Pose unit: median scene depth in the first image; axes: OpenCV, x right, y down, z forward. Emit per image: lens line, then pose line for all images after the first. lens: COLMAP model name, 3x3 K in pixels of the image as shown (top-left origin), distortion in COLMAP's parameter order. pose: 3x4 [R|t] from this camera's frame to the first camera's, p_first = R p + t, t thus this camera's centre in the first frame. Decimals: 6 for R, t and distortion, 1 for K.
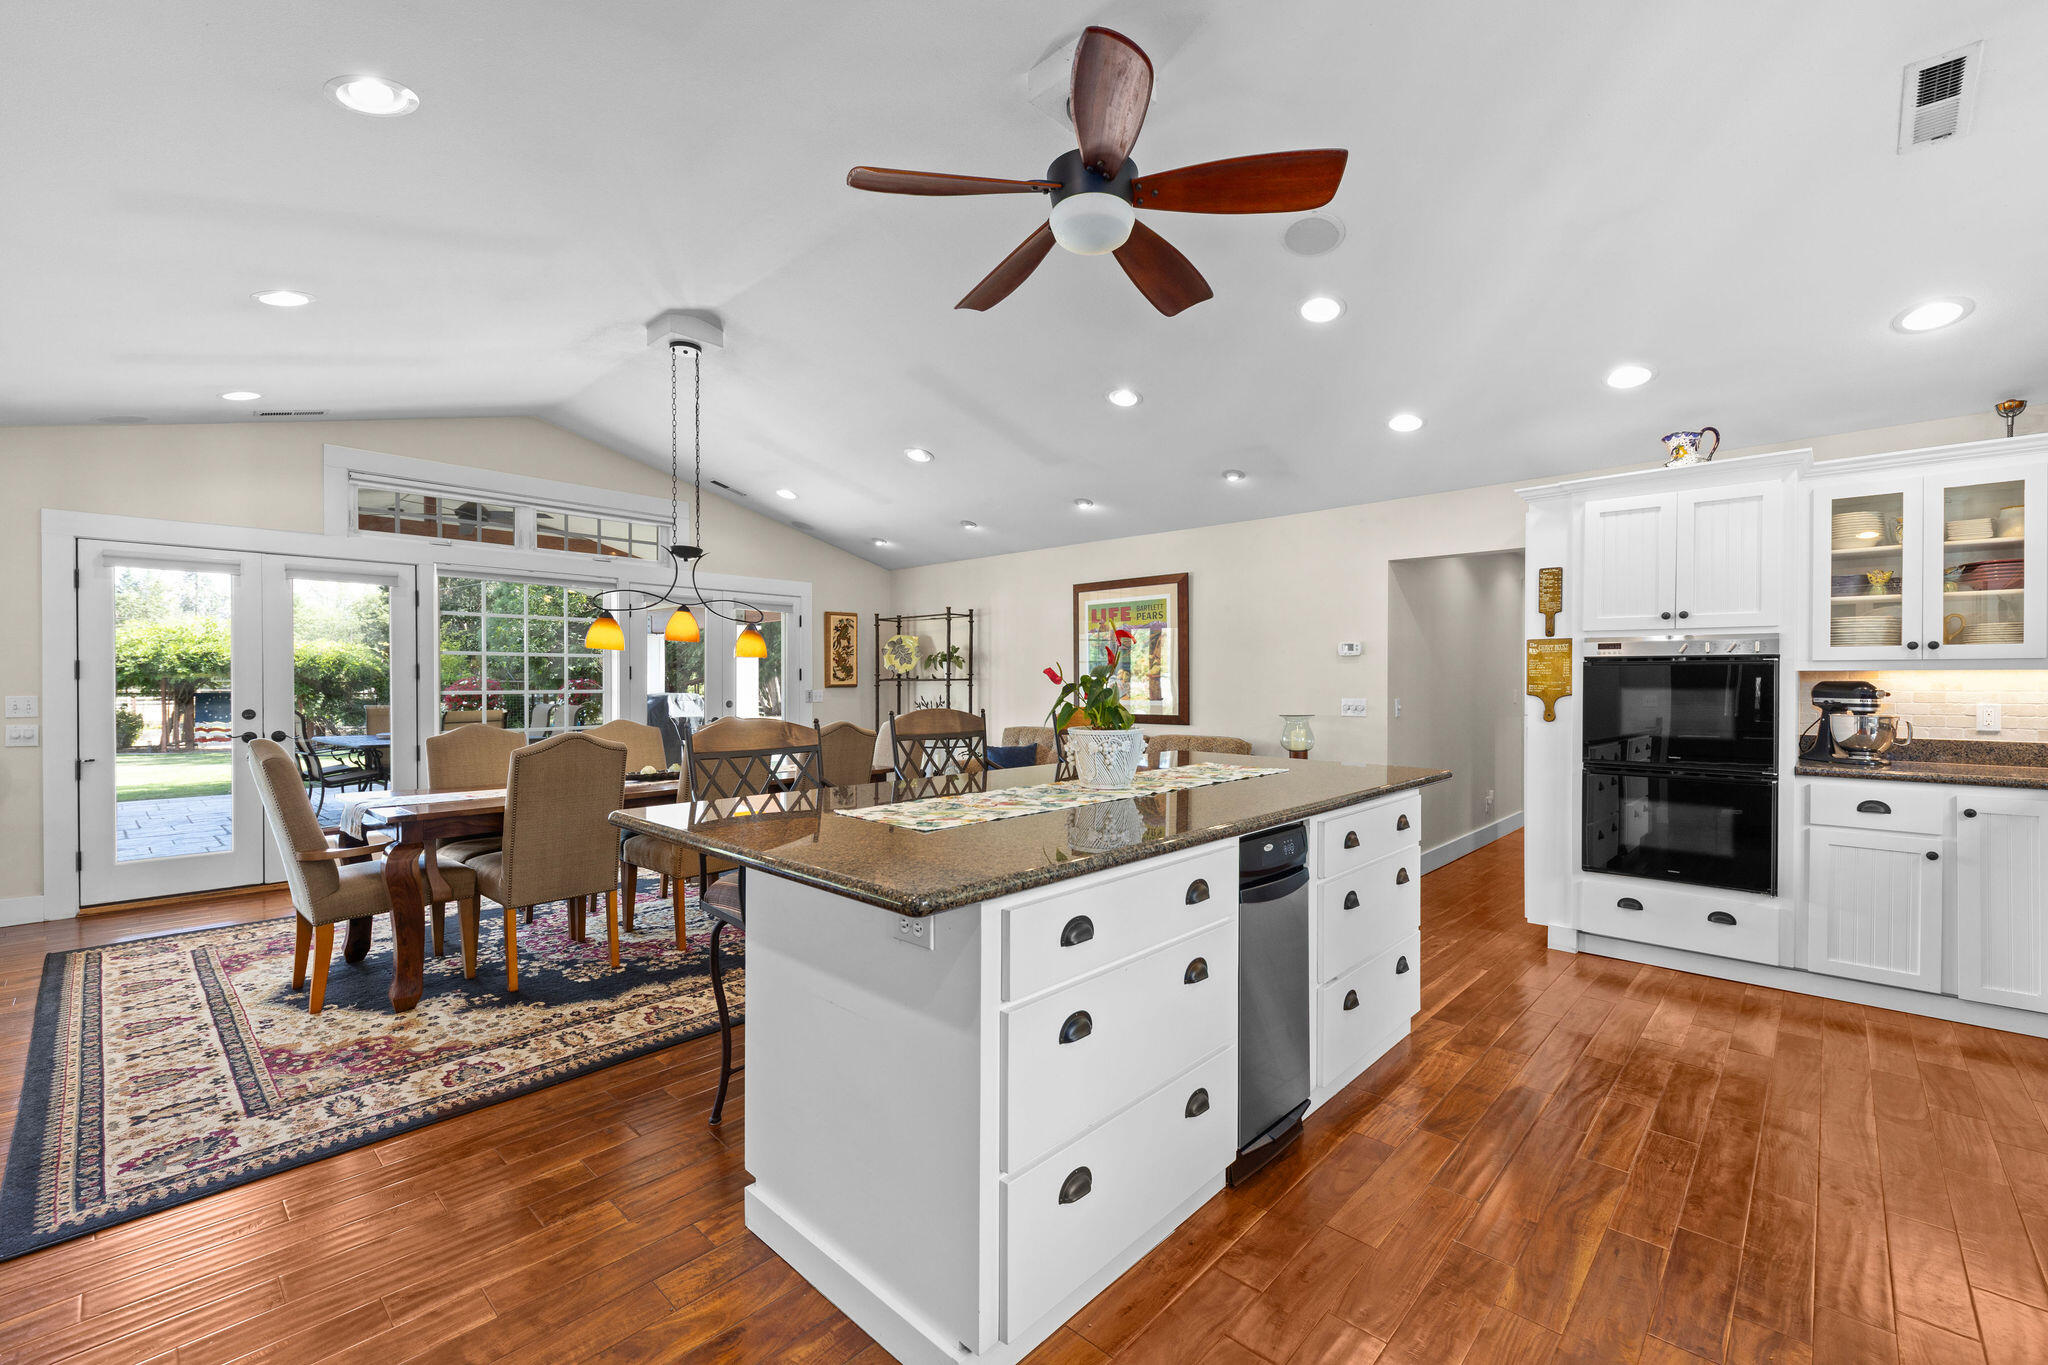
lens RADIAL K [[852.1, 0, 1041.2], [0, 852.1, 687.0], [0, 0, 1]] dist [0.011283, -0.005334]
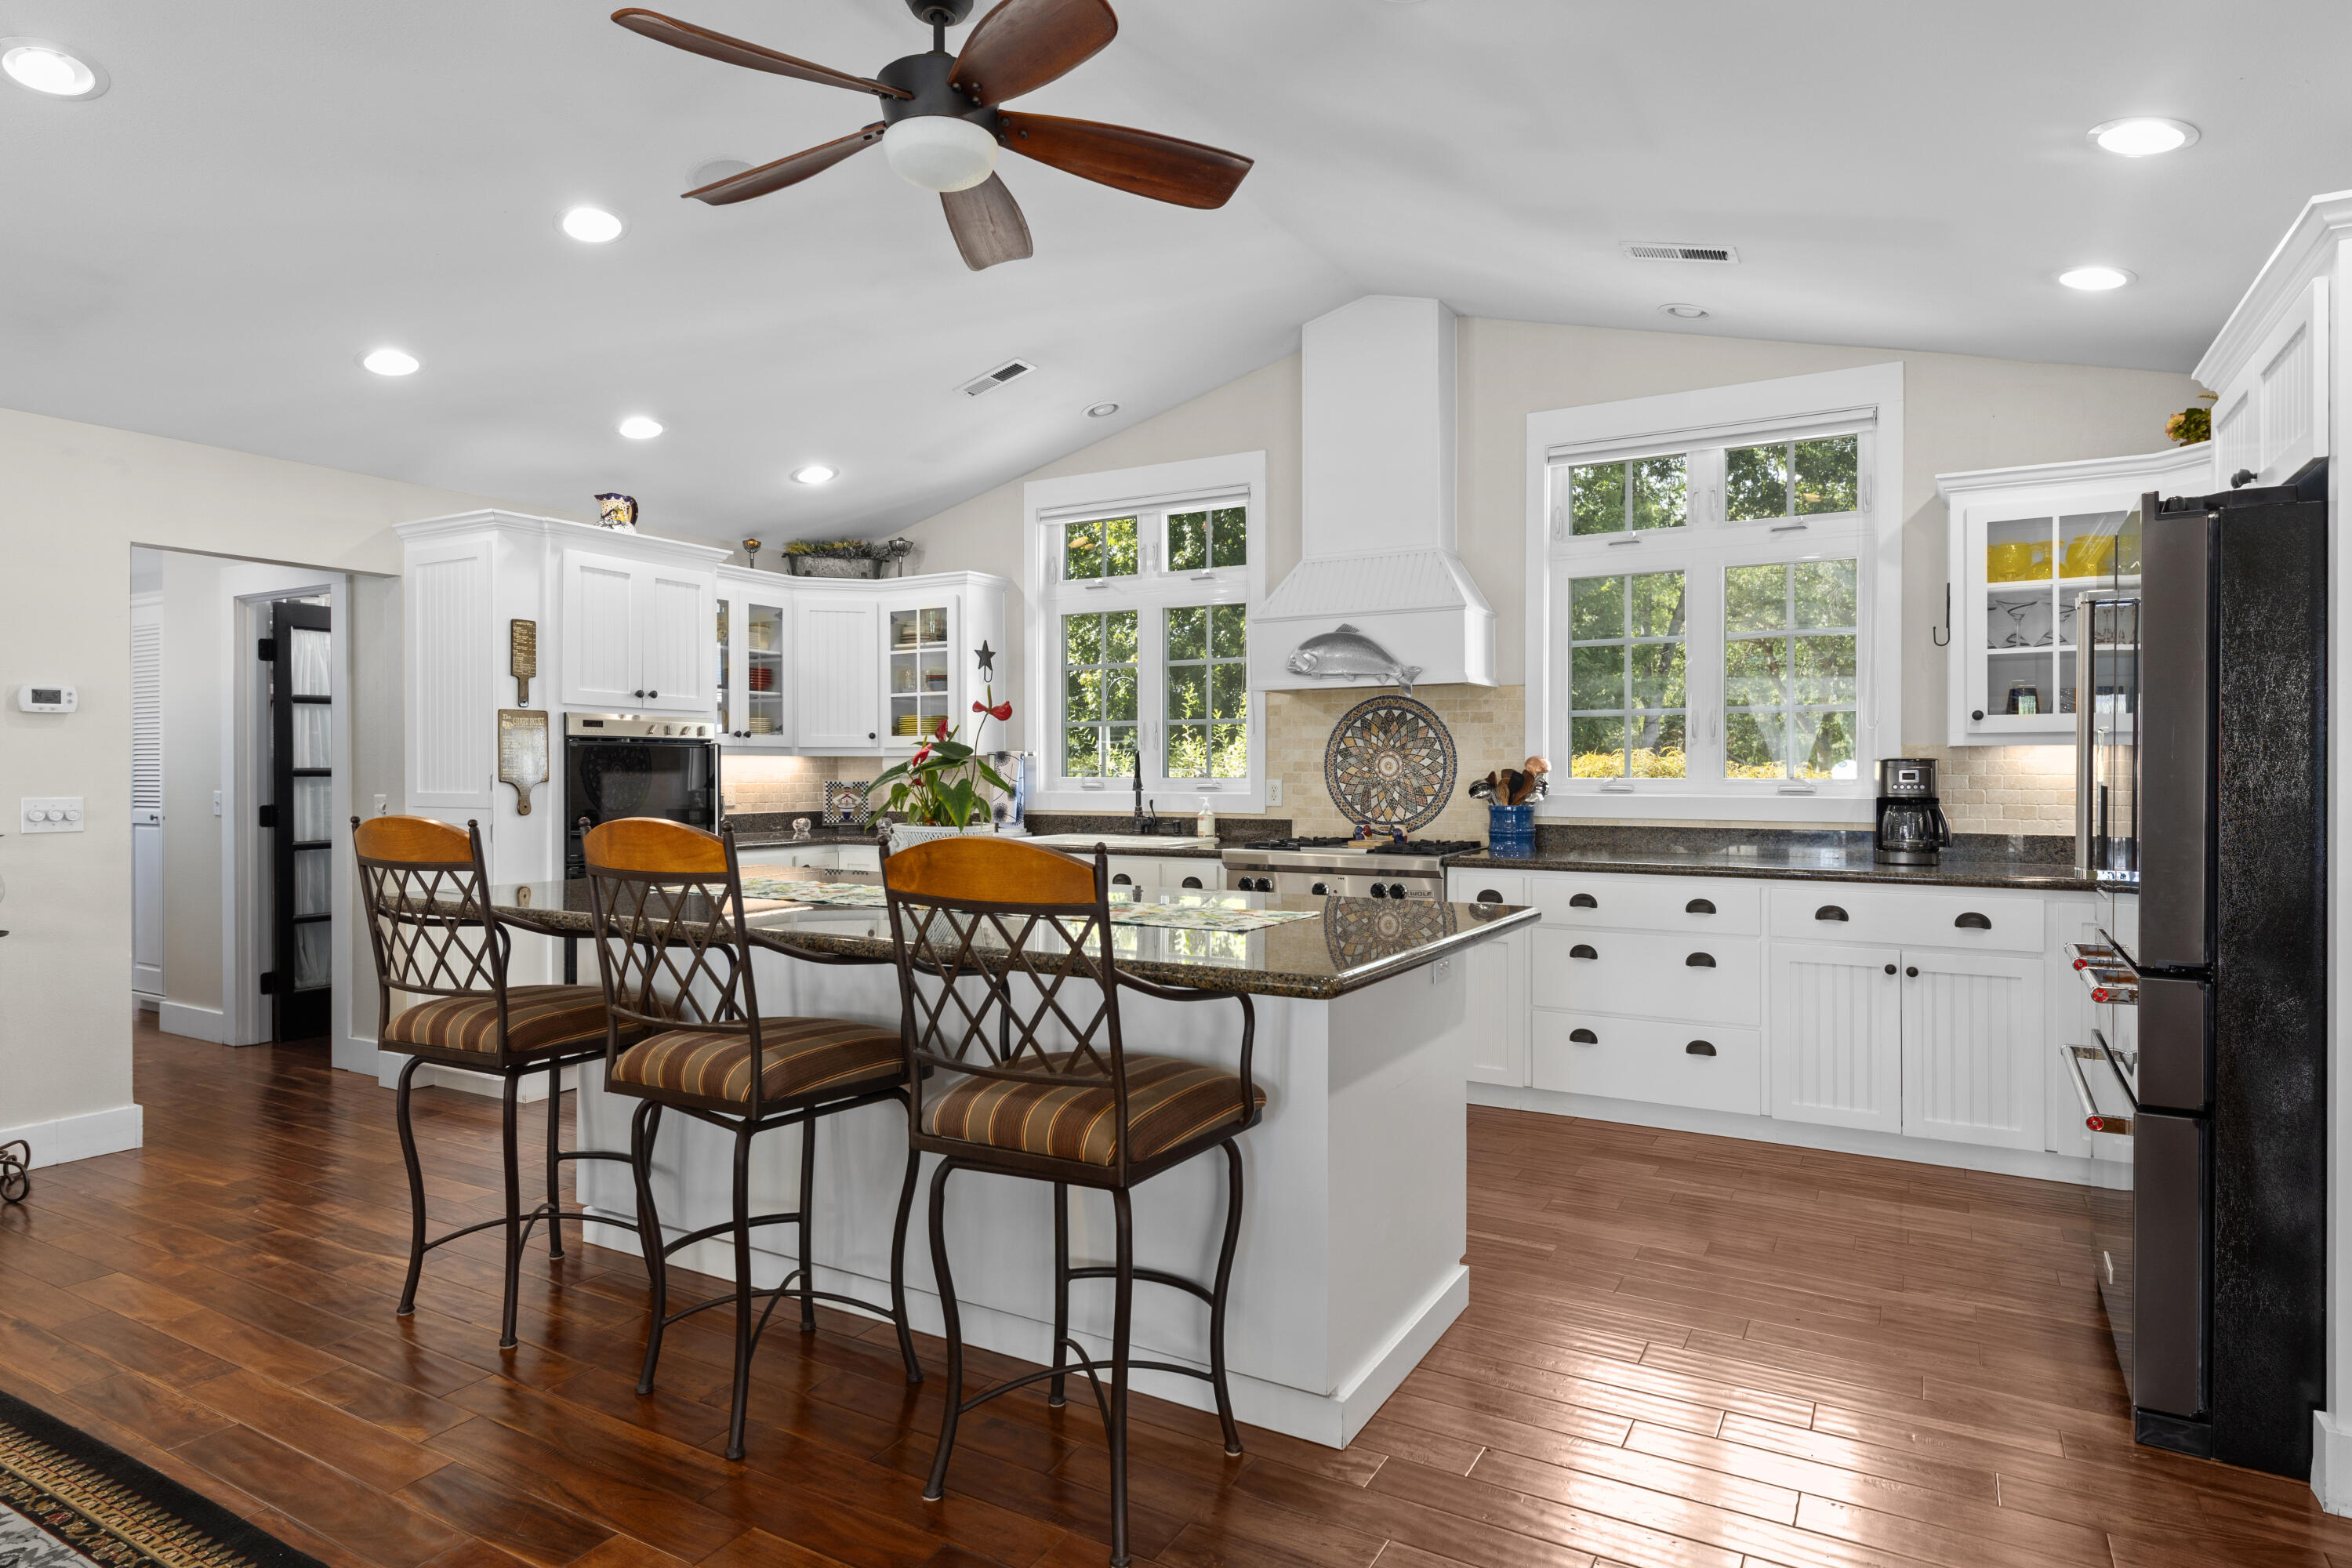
lens RADIAL K [[1298.7, 0, 1195.1], [0, 1298.7, 777.6], [0, 0, 1]] dist [0.008546, -0.003327]
pose [[-0.232251, -0.005826, 0.972638, -0.817264], [0.008207, 0.999935, 0.007949, 0.001387], [-0.972621, 0.009829, -0.232188, 0.777797]]
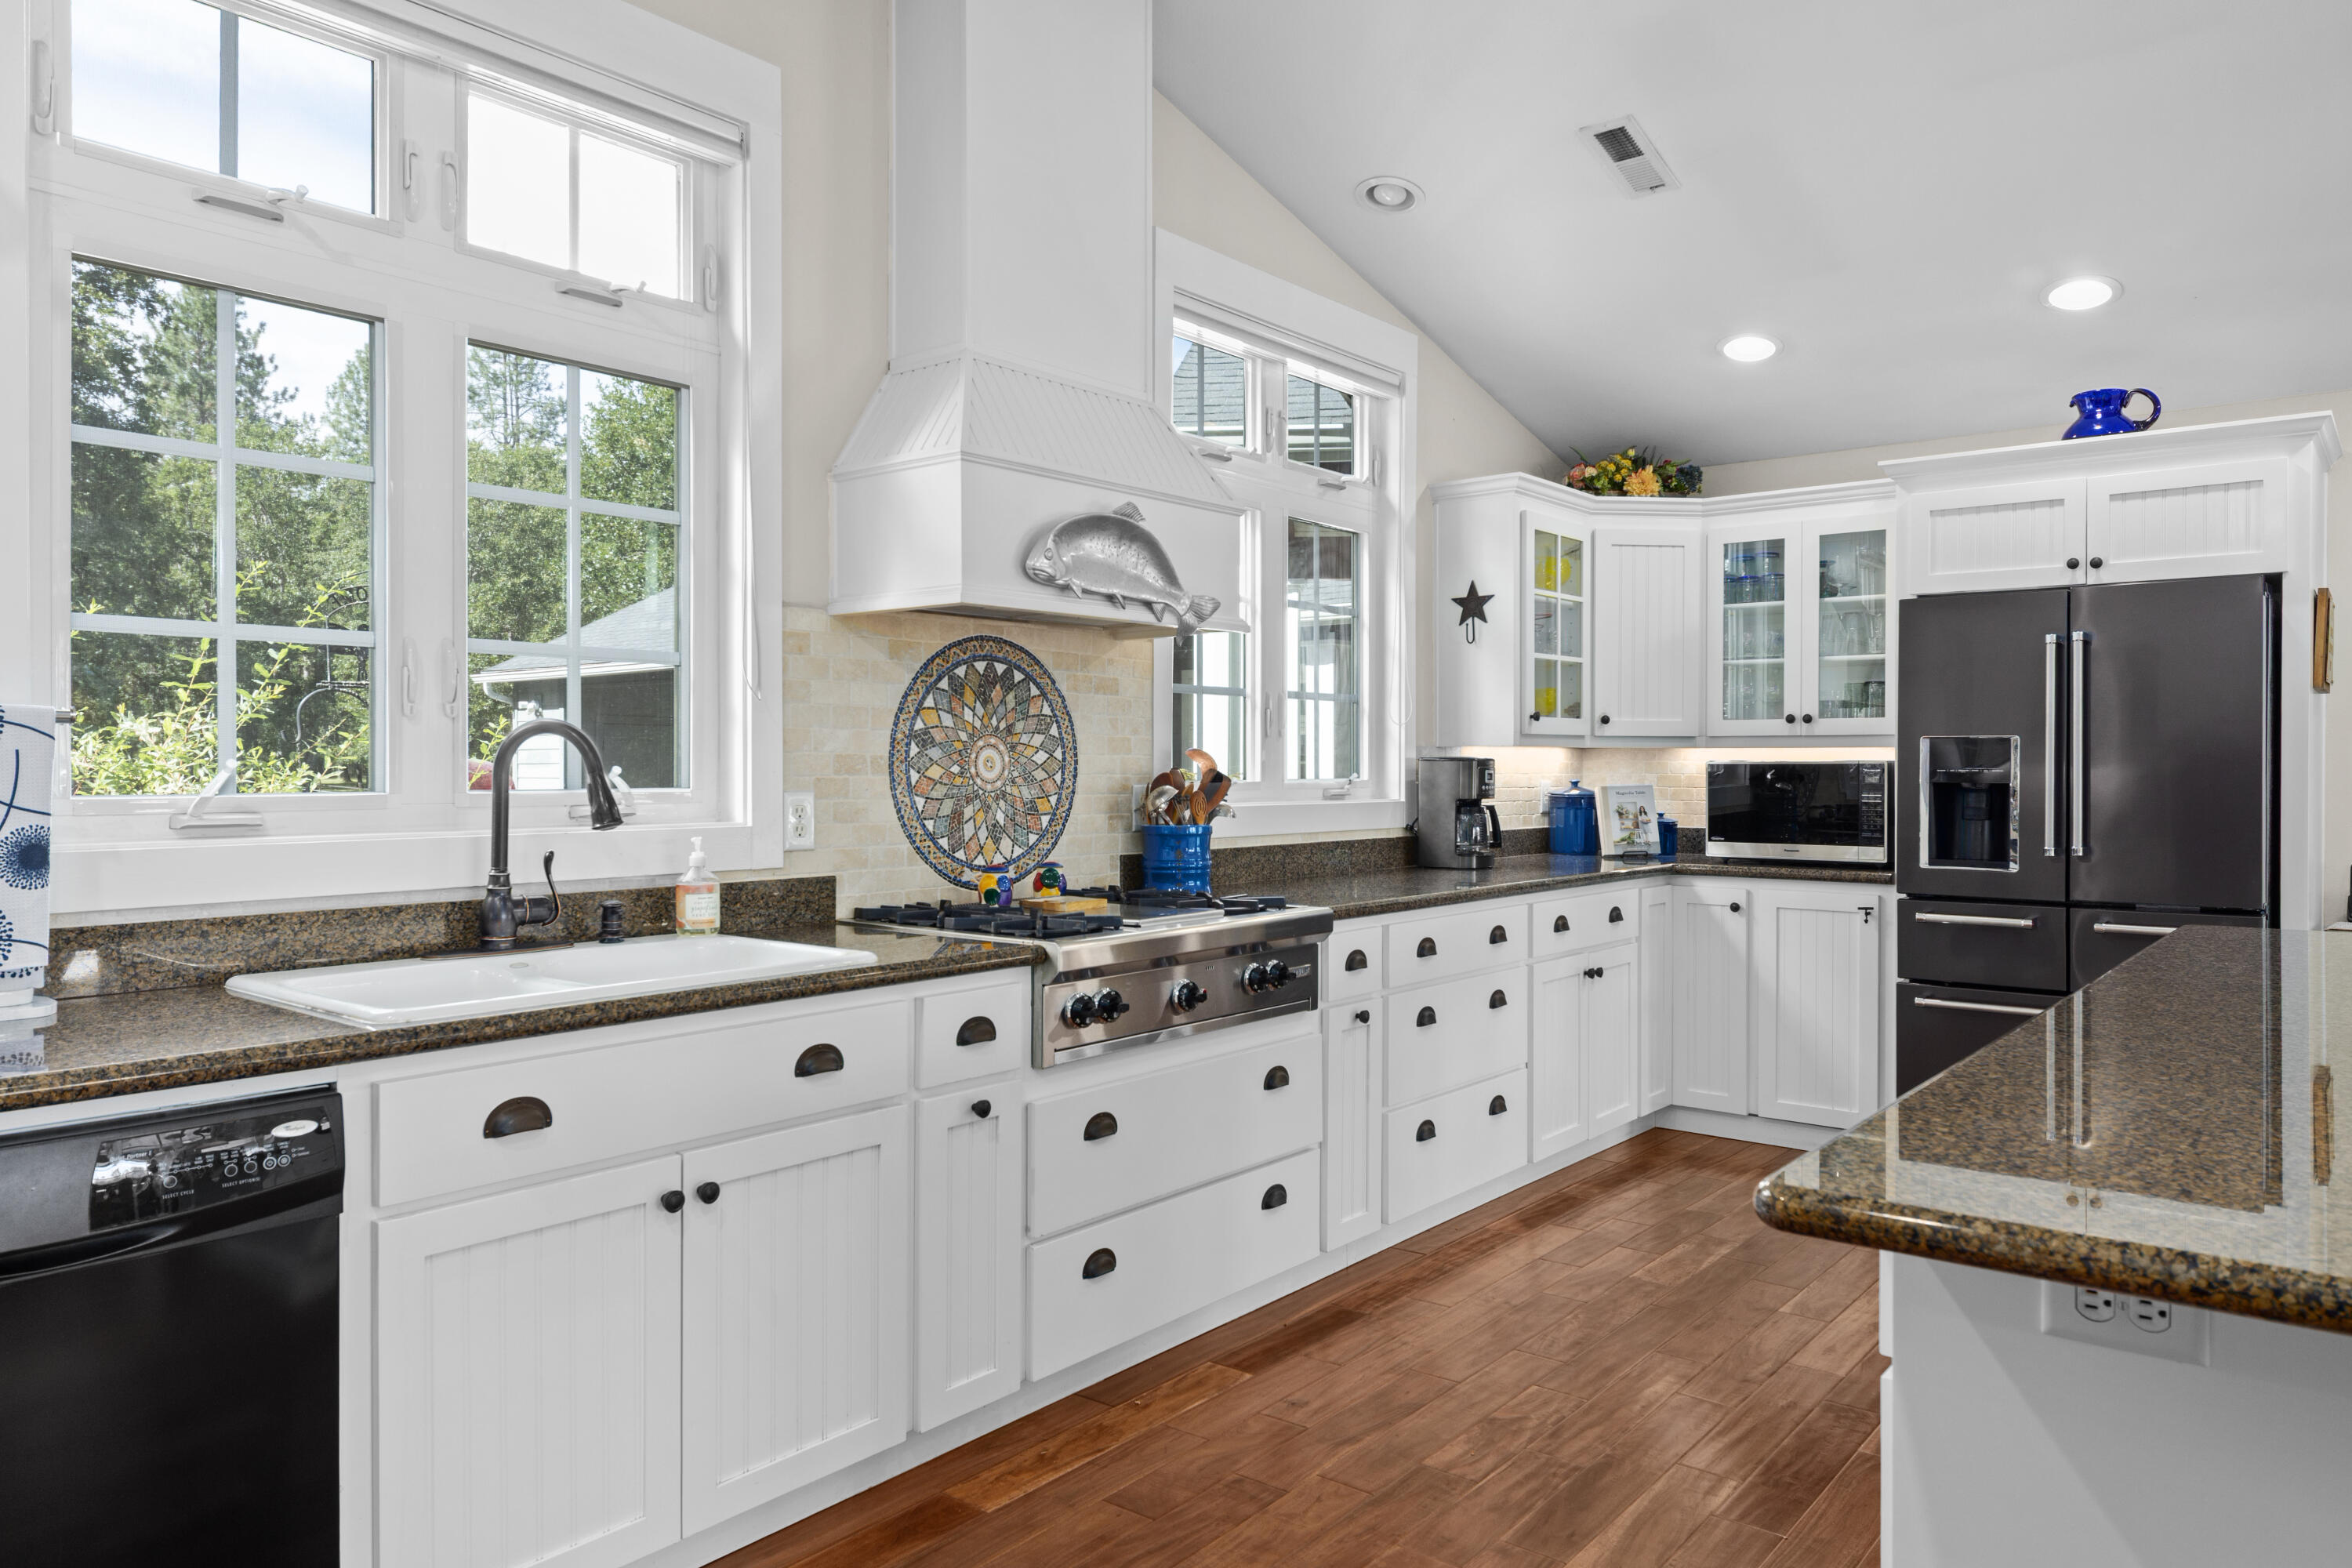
lens RADIAL K [[1525.3, 0, 1203.6], [0, 1525.3, 764.8], [0, 0, 1]] dist [0.014561, -0.015958]
pose [[-0.998005, -0.001184, -0.063117, 0.569809], [-0.001696, 0.999966, 0.008058, -0.005966], [0.063106, 0.008149, -0.997974, 1.207416]]
